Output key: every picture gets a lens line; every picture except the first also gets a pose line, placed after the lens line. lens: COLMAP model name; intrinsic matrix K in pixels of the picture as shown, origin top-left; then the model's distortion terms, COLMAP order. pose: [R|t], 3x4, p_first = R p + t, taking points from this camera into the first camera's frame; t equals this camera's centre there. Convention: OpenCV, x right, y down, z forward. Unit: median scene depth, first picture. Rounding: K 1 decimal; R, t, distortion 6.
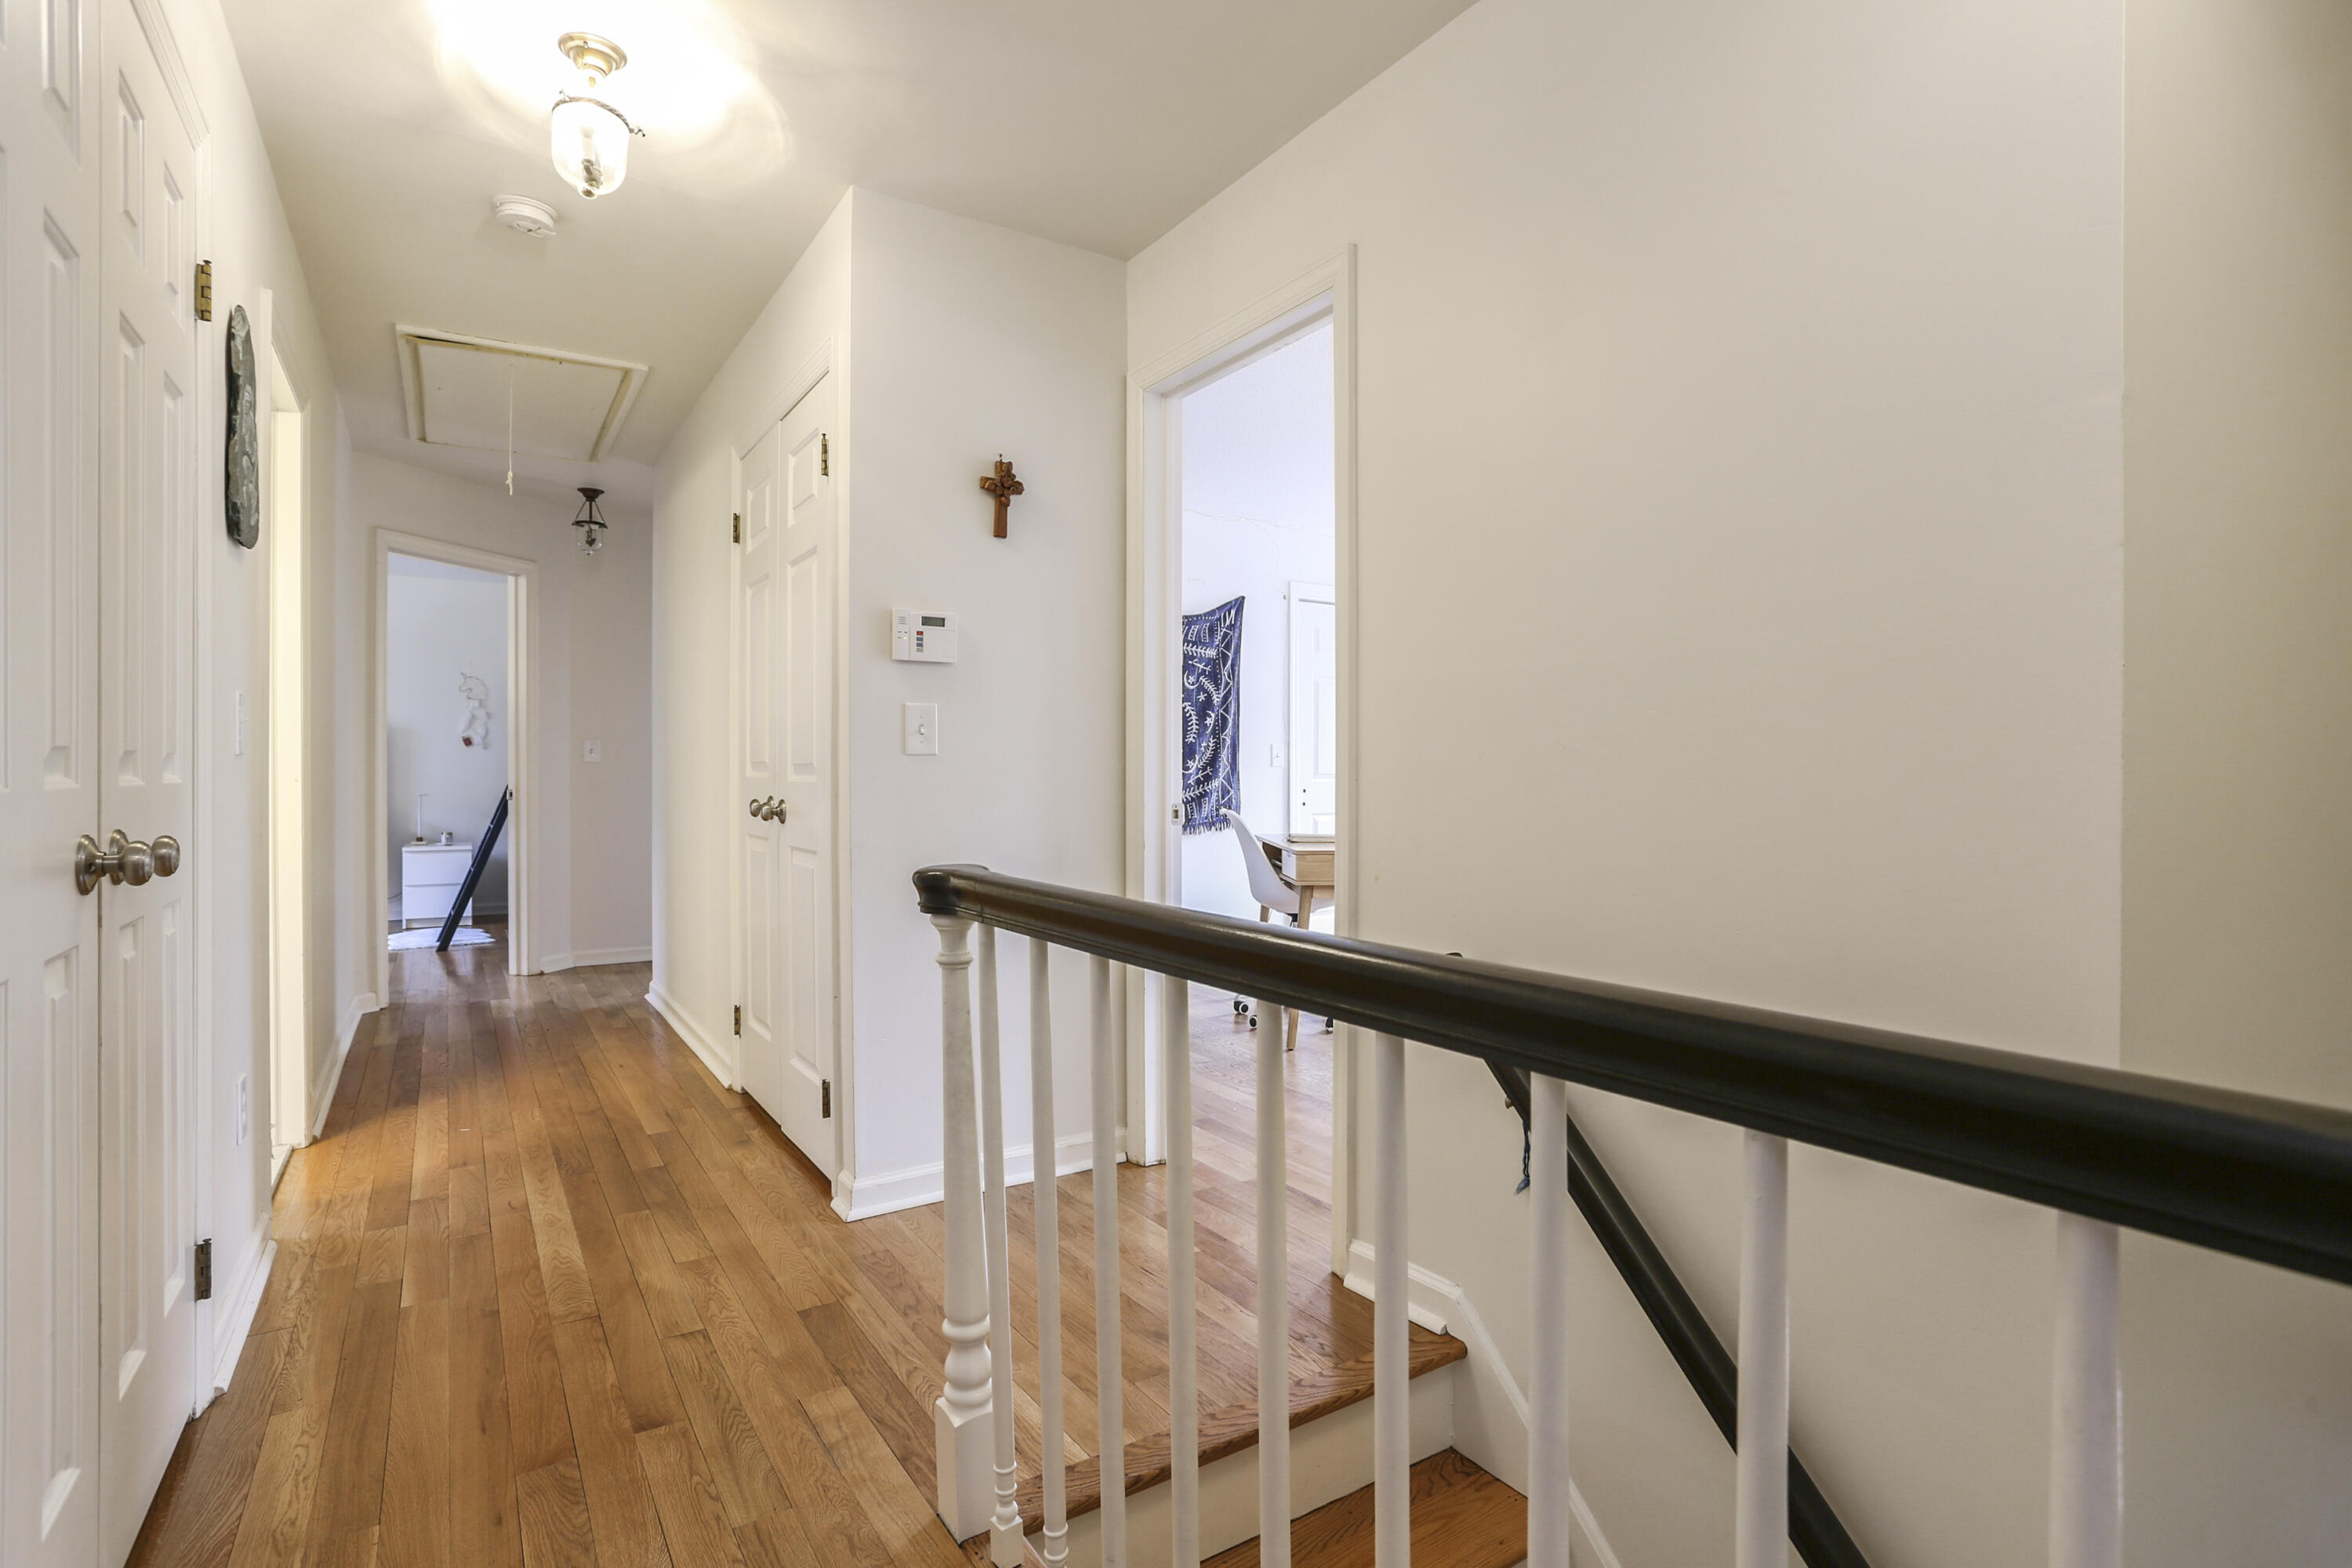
lens RADIAL K [[1146.1, 0, 1173.5], [0, 1146.1, 774.0], [0, 0, 1]] dist [-0.043661, 0.017871]
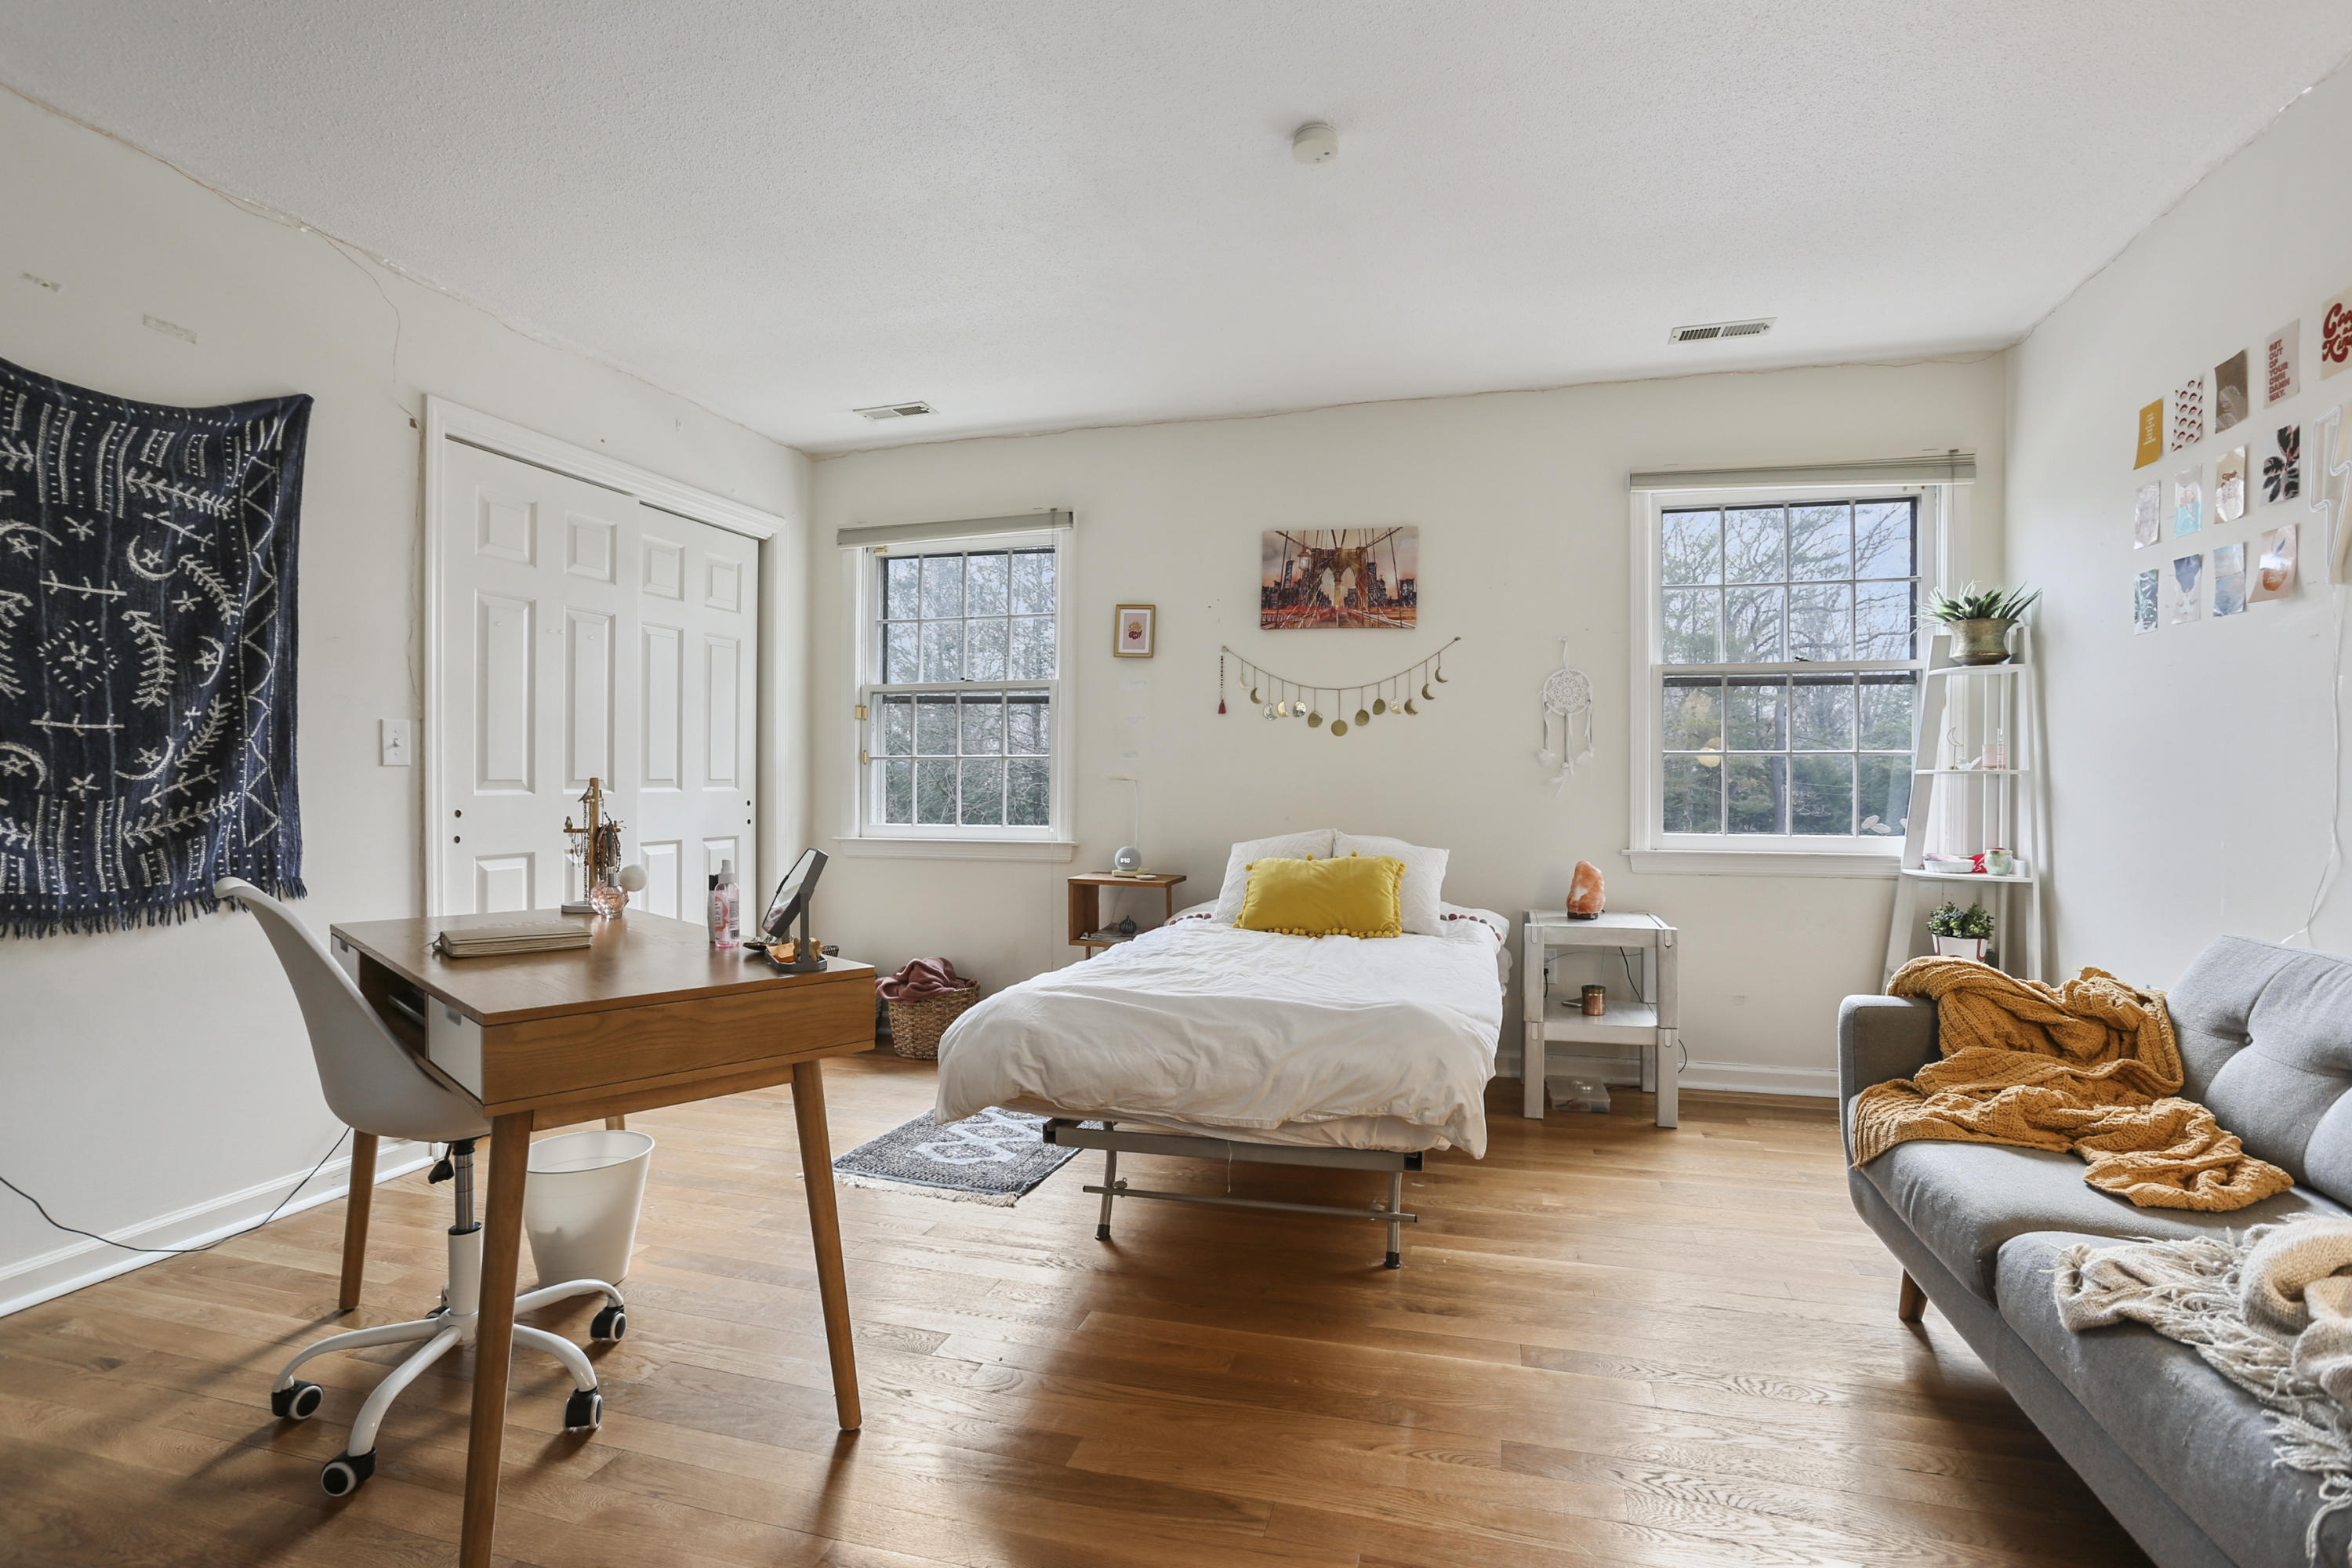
lens RADIAL K [[1146.1, 0, 1198.3], [0, 1146.1, 778.5], [0, 0, 1]] dist [-0.043661, 0.017871]
pose [[0.752915, -0.004480, 0.658102, 0.034287], [0.005594, 0.999984, 0.000407, 0.000680], [-0.658094, 0.003375, 0.752928, 0.434298]]
